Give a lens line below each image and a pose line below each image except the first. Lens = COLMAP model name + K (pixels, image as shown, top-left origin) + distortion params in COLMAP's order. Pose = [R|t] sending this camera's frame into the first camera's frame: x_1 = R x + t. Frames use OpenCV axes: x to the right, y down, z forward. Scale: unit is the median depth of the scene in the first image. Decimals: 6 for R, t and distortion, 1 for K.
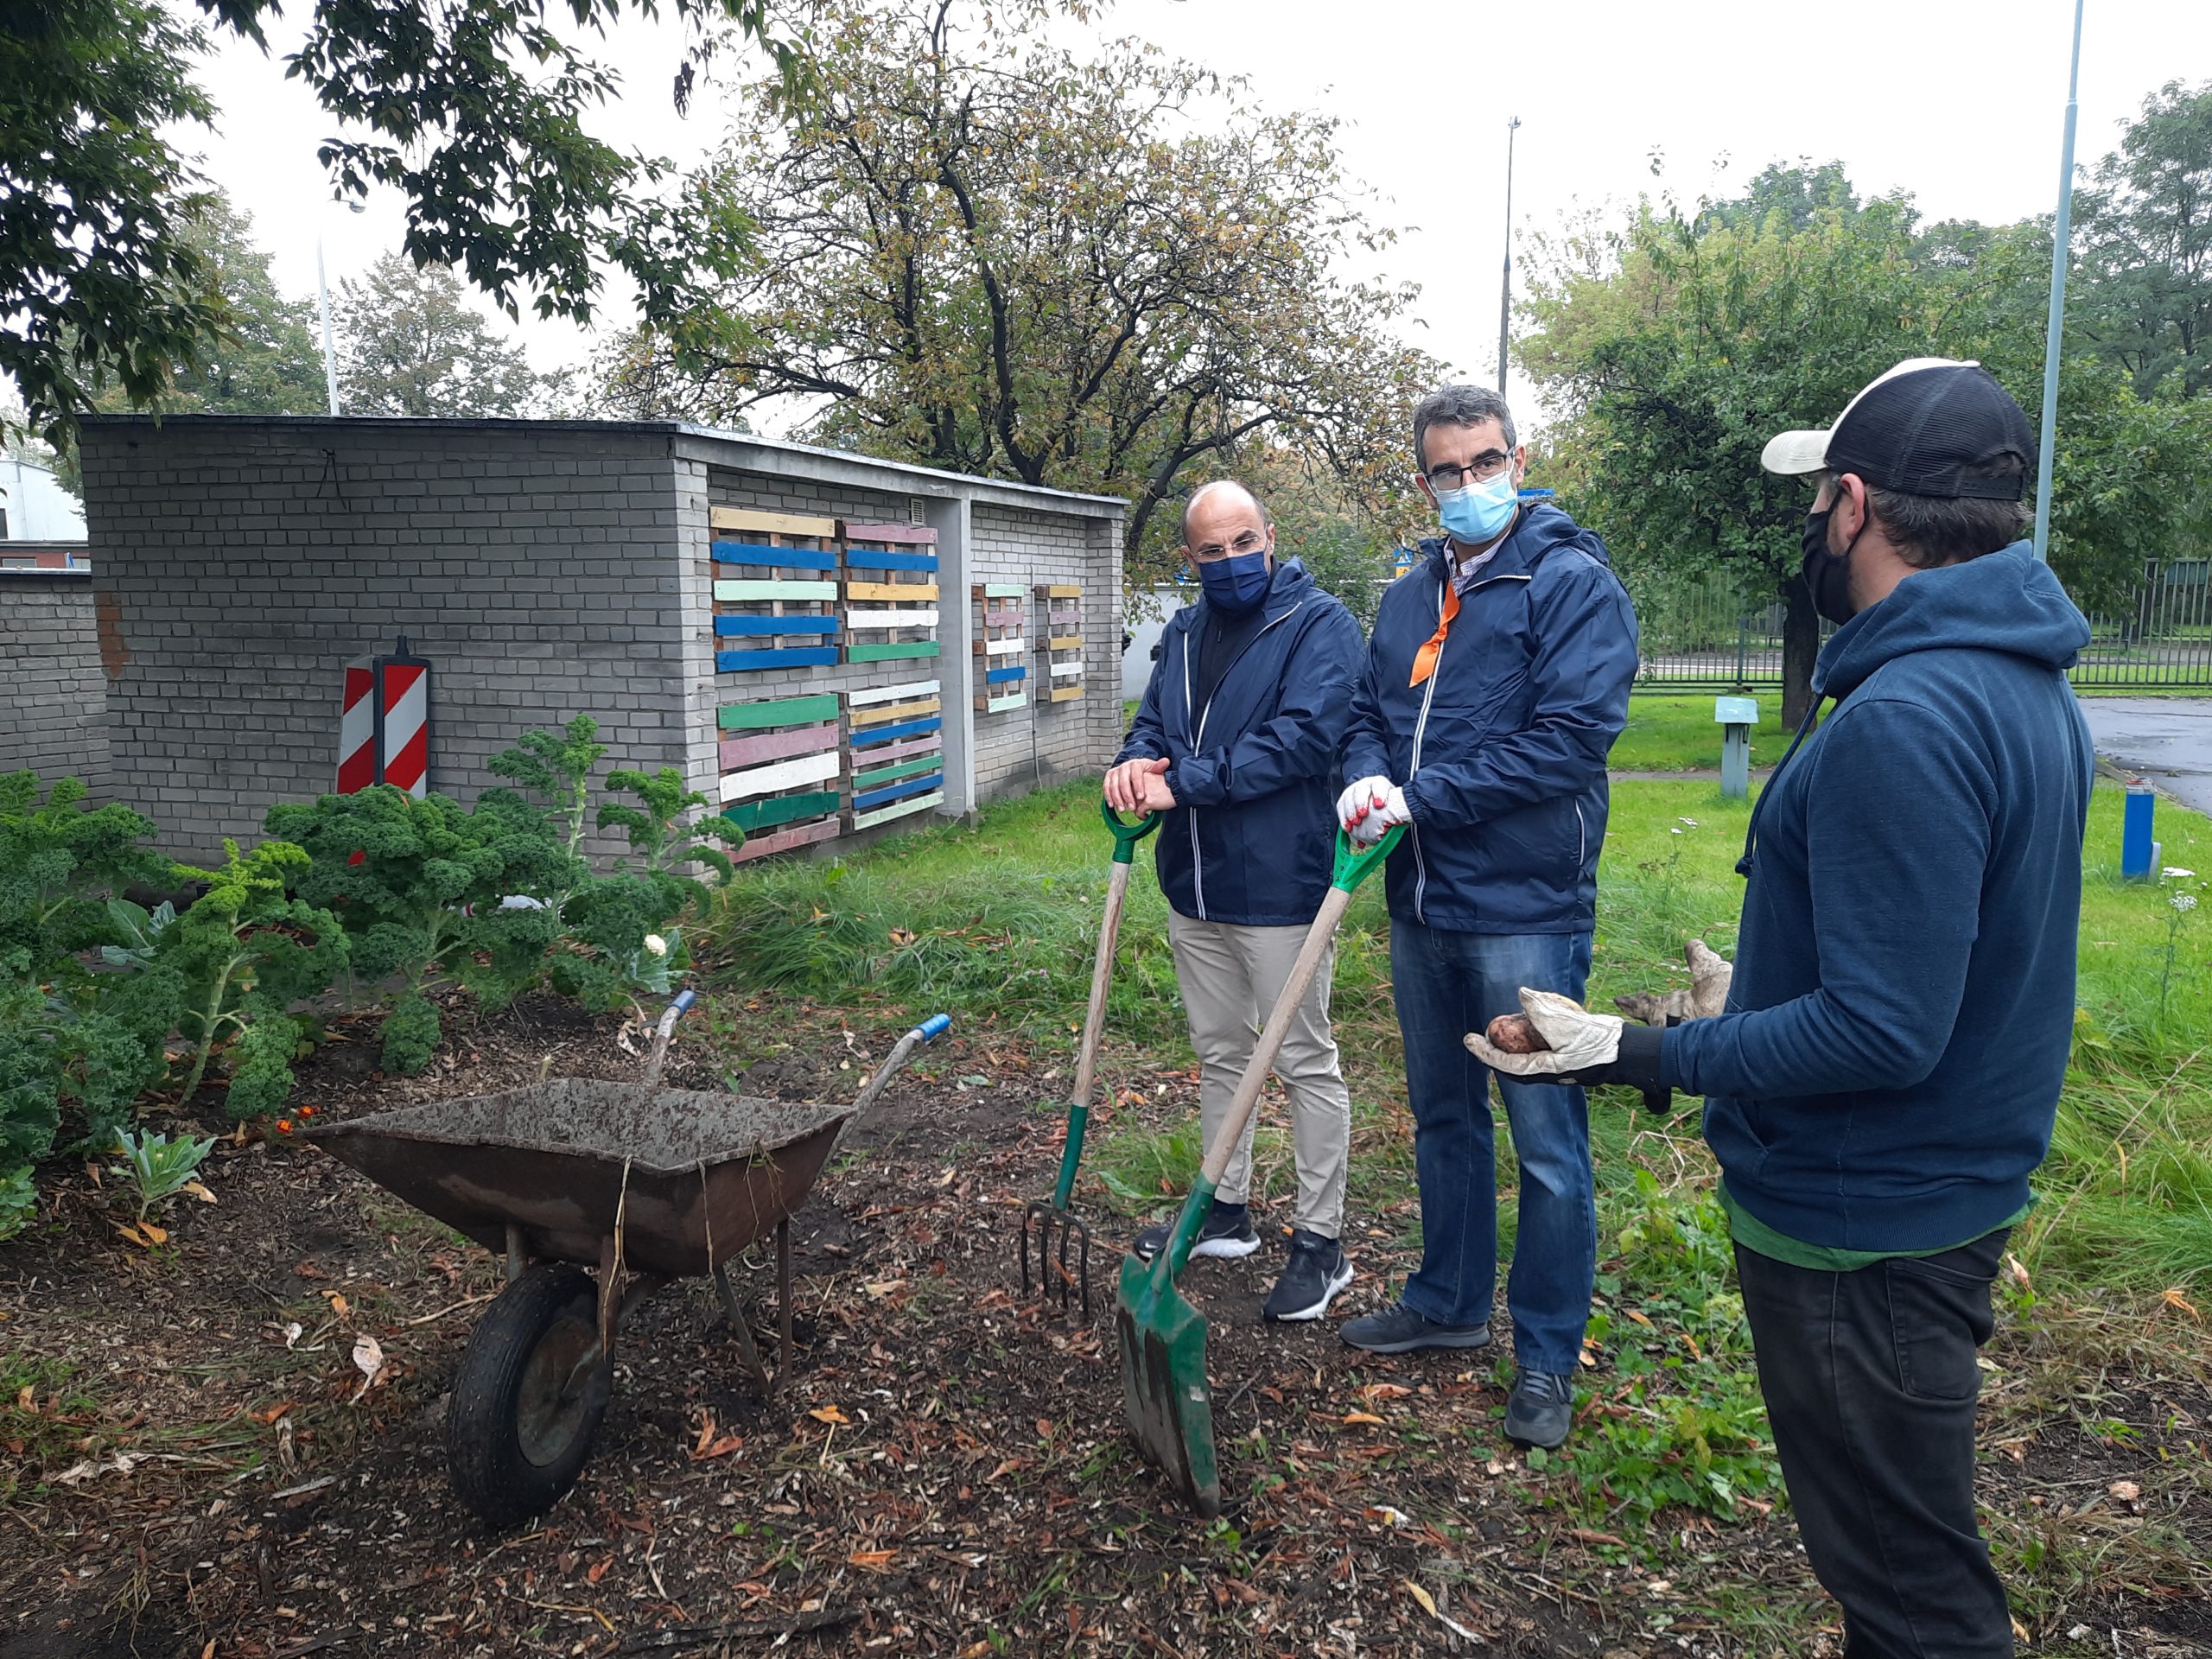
lens RADIAL K [[1653.6, 0, 1104.8], [0, 1653.6, 861.8], [0, 0, 1]] dist [0.004228, 0.005964]
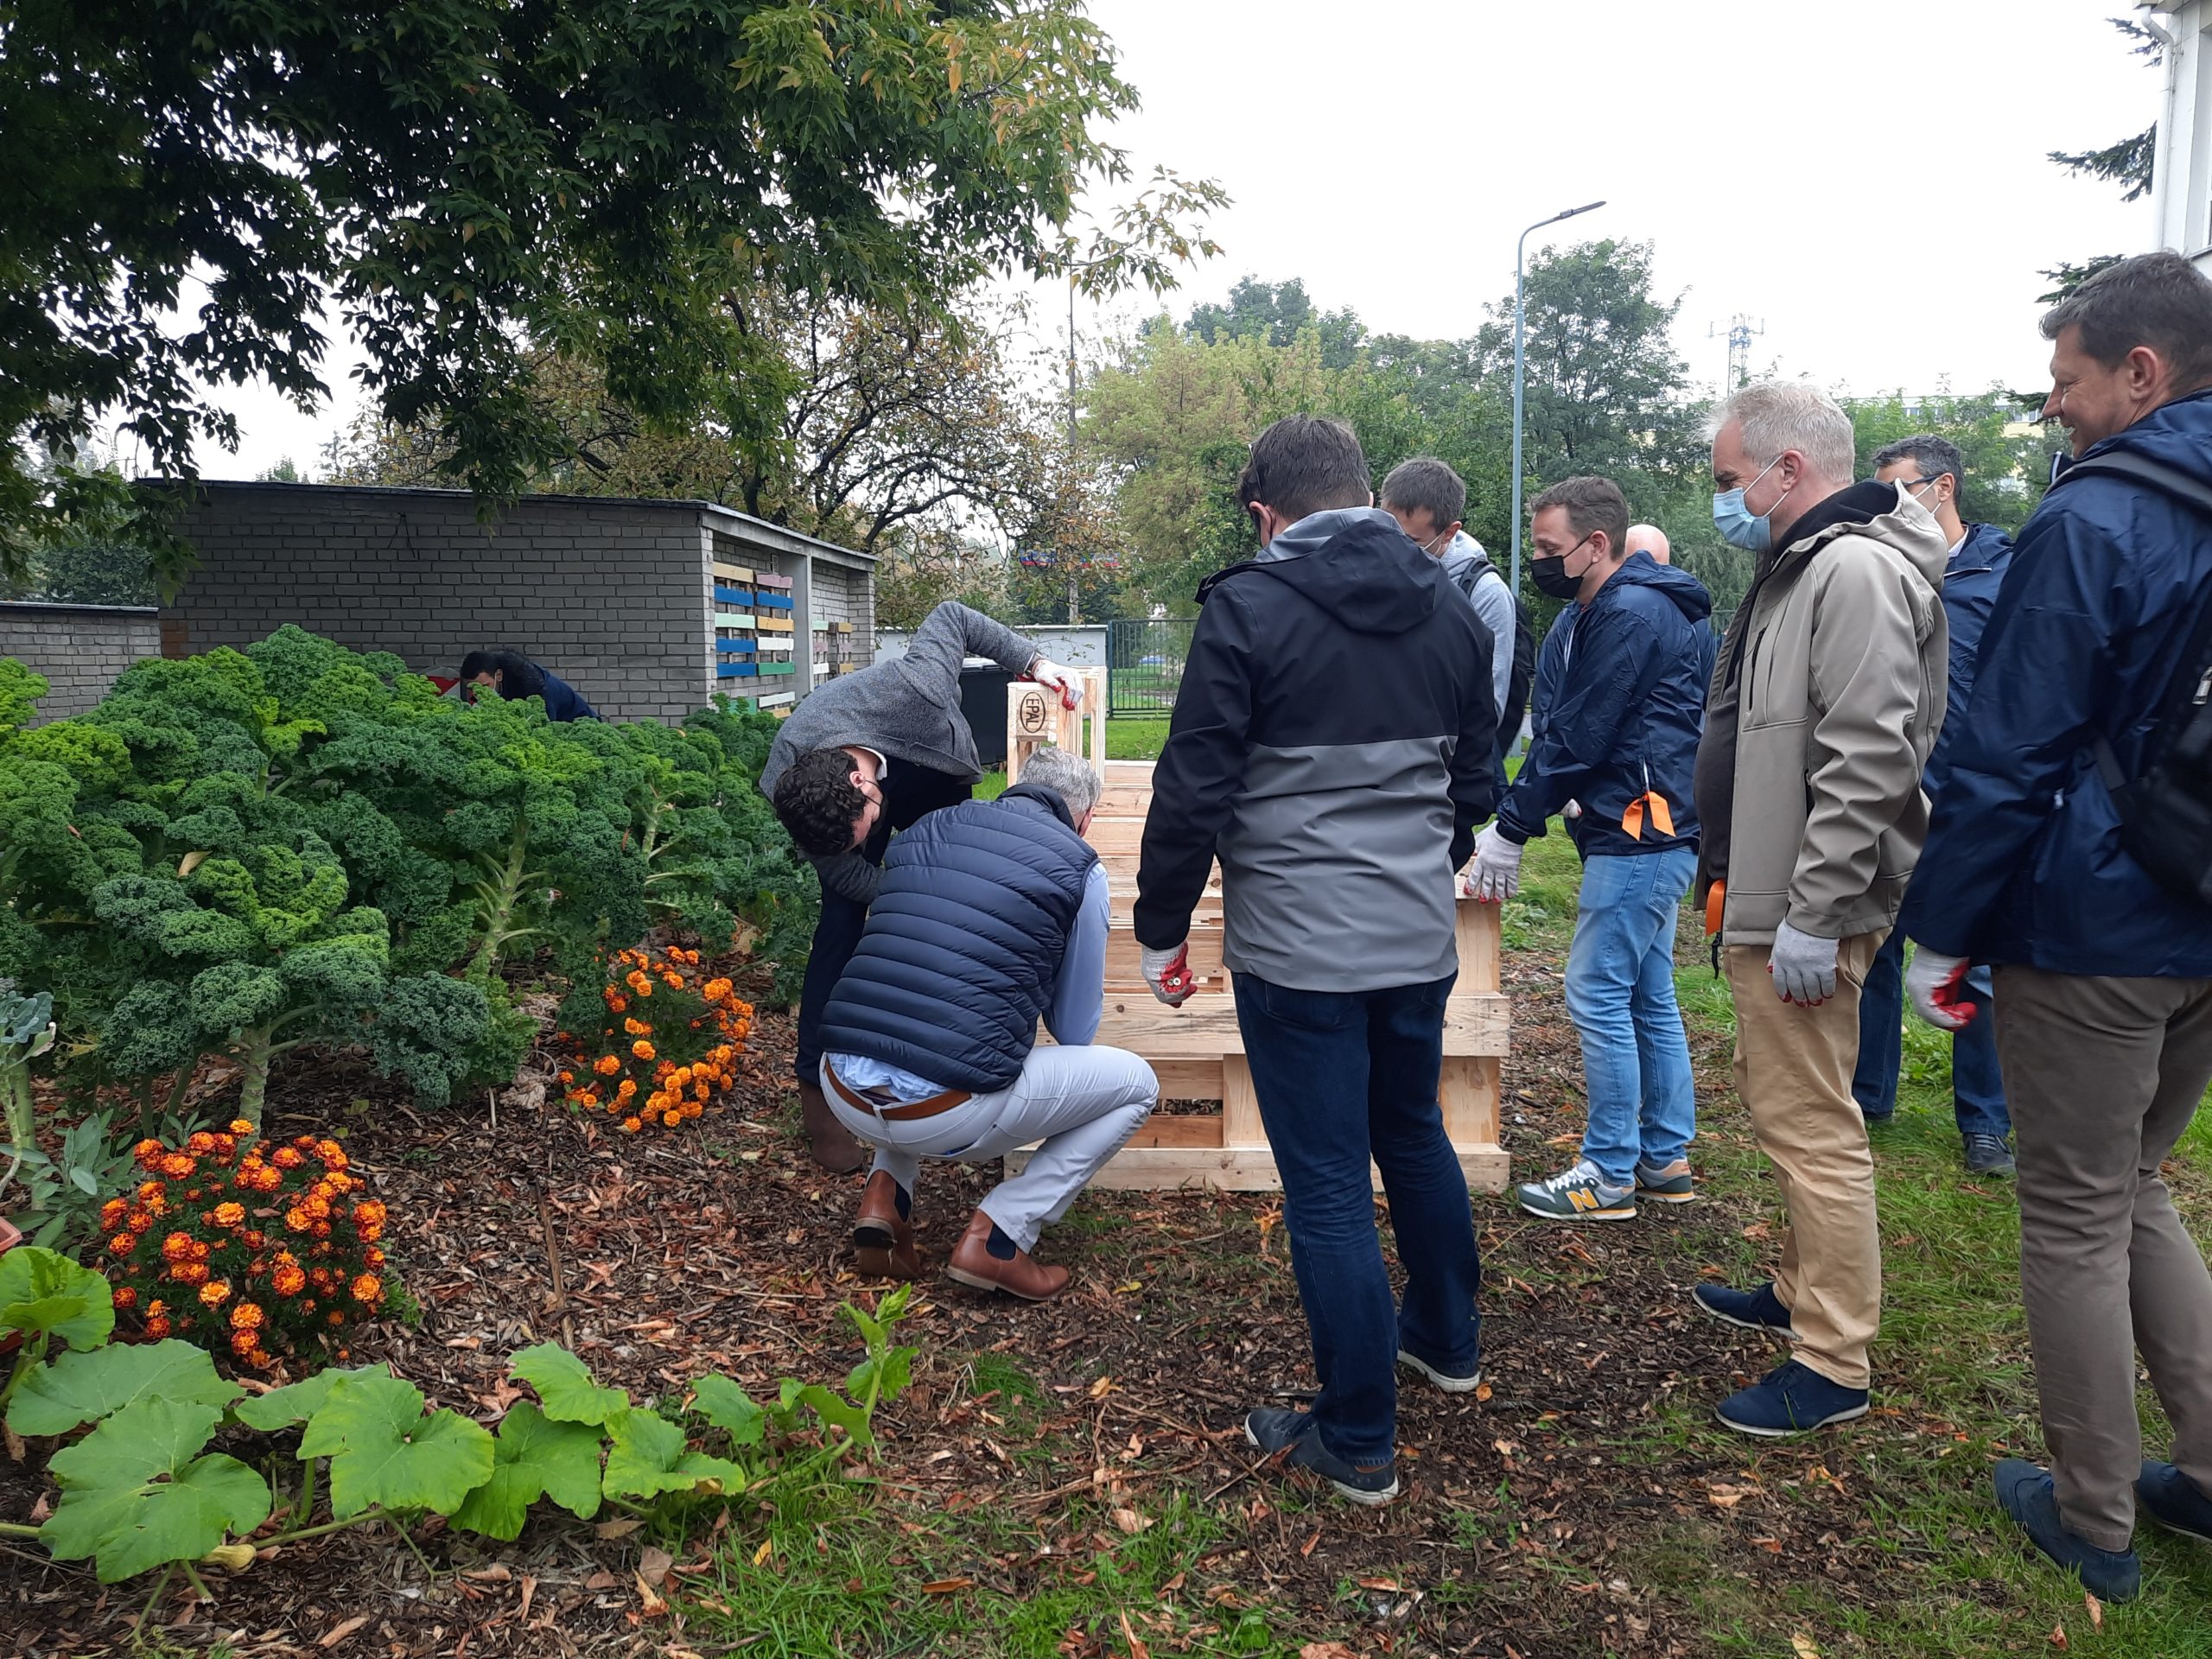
lens RADIAL K [[1604.1, 0, 1106.0], [0, 1604.1, 829.5], [0, 0, 1]] dist [-0.003833, -0.000063]
pose [[0.957866, -0.029698, 0.285676, -0.219849], [0.042614, 0.998326, -0.039101, 0.058251], [-0.284037, 0.049628, 0.957528, -0.279655]]
